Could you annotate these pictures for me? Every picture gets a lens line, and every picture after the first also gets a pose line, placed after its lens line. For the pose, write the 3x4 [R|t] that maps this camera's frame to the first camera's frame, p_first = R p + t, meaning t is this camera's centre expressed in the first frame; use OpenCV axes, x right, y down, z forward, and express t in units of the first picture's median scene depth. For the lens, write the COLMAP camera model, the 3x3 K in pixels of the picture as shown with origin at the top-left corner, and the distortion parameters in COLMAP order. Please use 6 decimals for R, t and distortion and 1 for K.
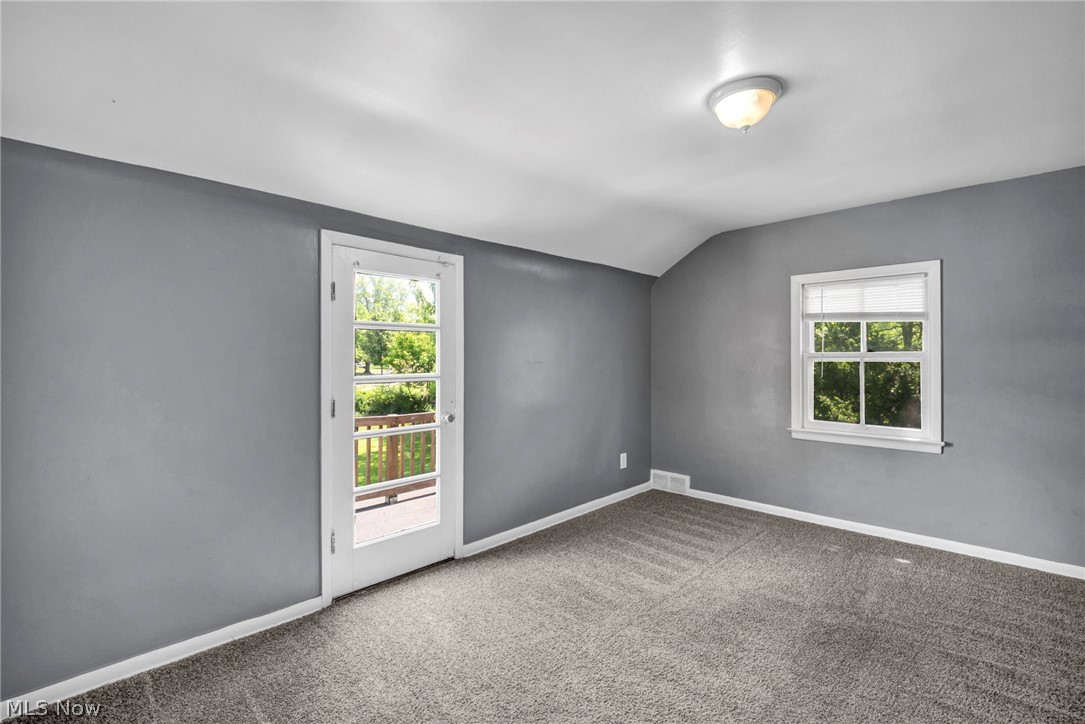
lens RADIAL K [[488.0, 0, 542.5], [0, 488.0, 362.0], [0, 0, 1]] dist [0.001542, -0.010503]
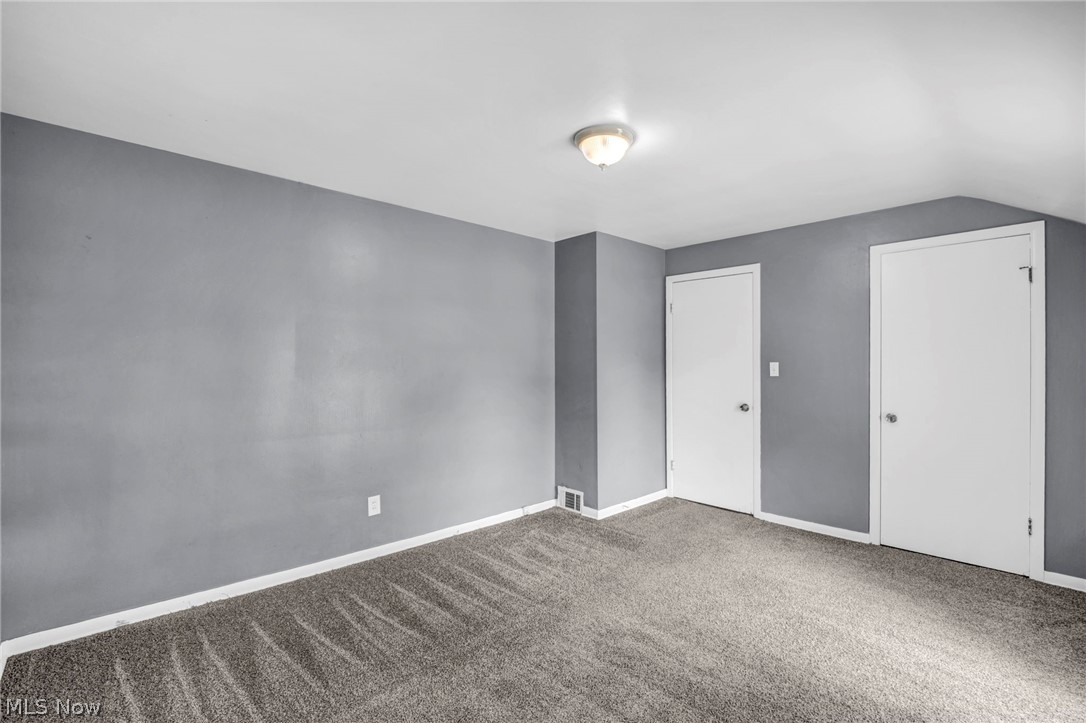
lens RADIAL K [[488.4, 0, 543.0], [0, 488.4, 361.5], [0, 0, 1]] dist [0.001542, -0.010503]
pose [[-0.998484, 0.005059, 0.054812, 0.293006], [0.005326, 0.999975, 0.004729, -0.017864], [-0.054787, 0.005013, -0.998485, 1.306337]]
